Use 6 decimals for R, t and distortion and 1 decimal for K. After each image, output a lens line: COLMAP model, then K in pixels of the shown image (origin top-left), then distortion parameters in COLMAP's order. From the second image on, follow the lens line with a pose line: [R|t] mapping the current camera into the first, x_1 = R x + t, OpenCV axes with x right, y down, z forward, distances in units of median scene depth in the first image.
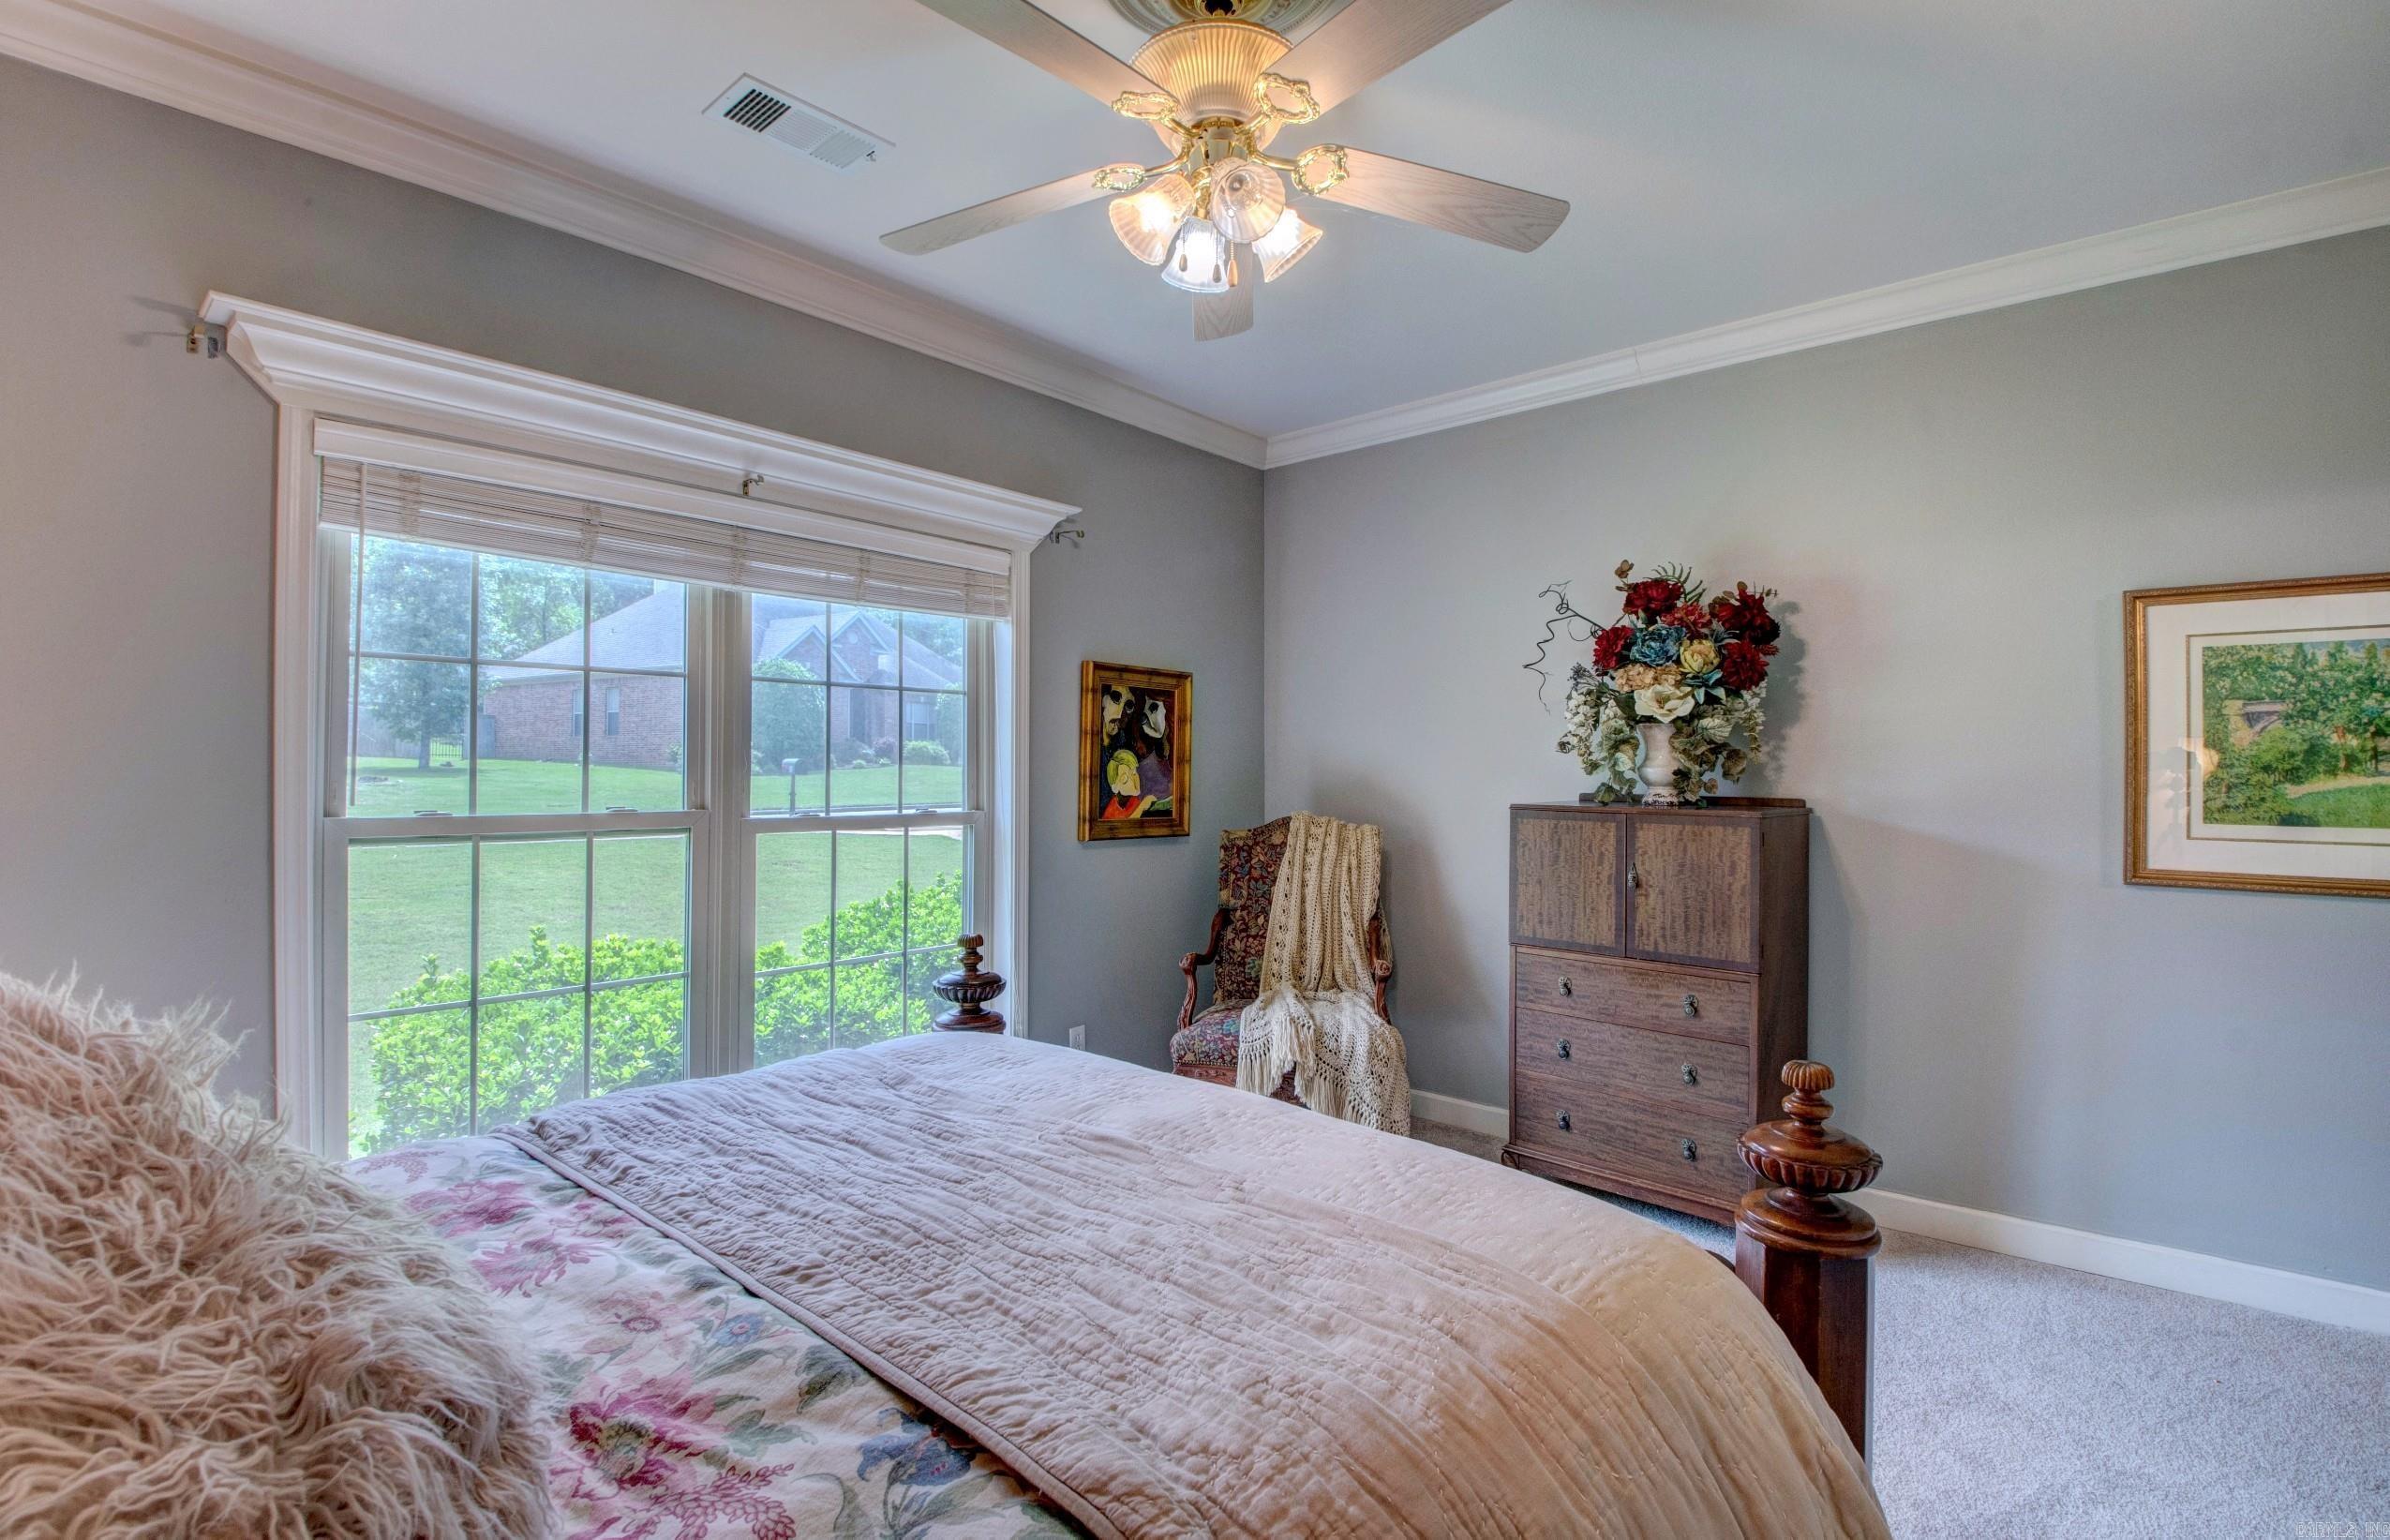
lens RADIAL K [[1121.6, 0, 1192.4], [0, 1121.6, 761.2], [0, 0, 1]] dist [0.011731, -0.027211]
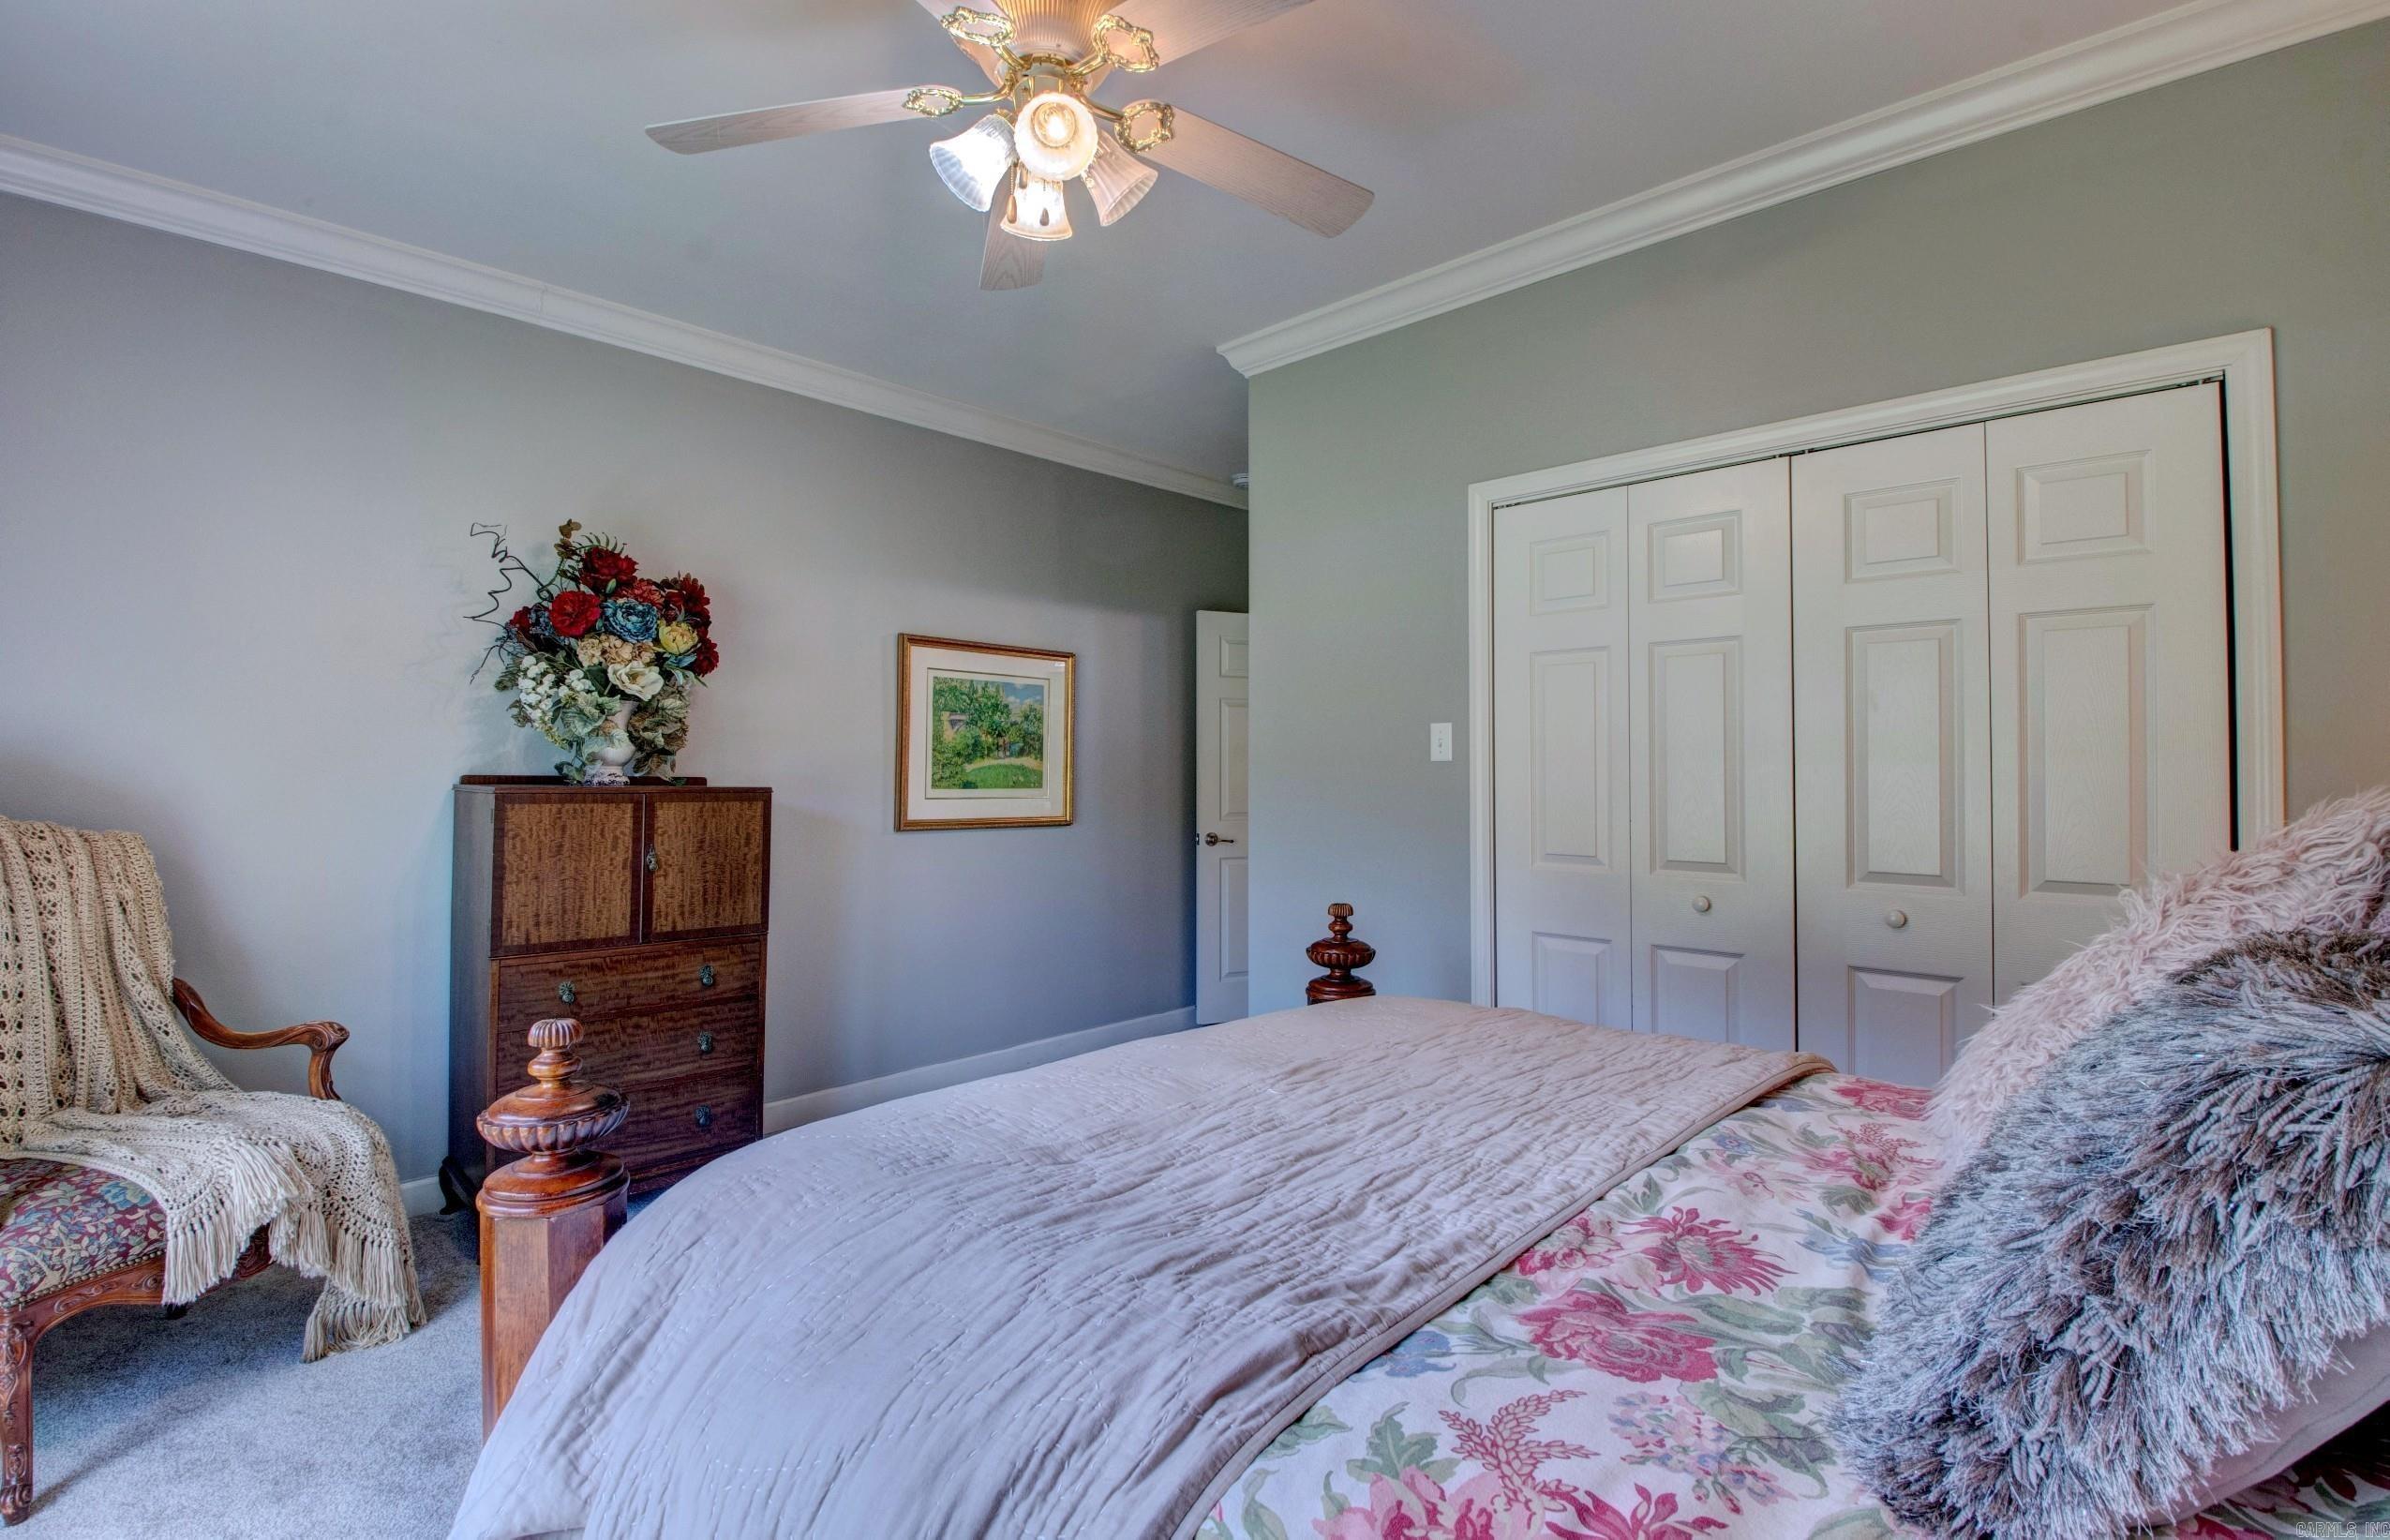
lens RADIAL K [[1101.8, 0, 1195.0], [0, 1101.8, 770.0], [0, 0, 1]] dist [0.031731, -0.024402]
pose [[0.028255, -0.000984, 0.999600, -0.954225], [-0.012984, 0.999915, 0.001351, 0.033532], [-0.999516, -0.013017, 0.028240, 0.876183]]
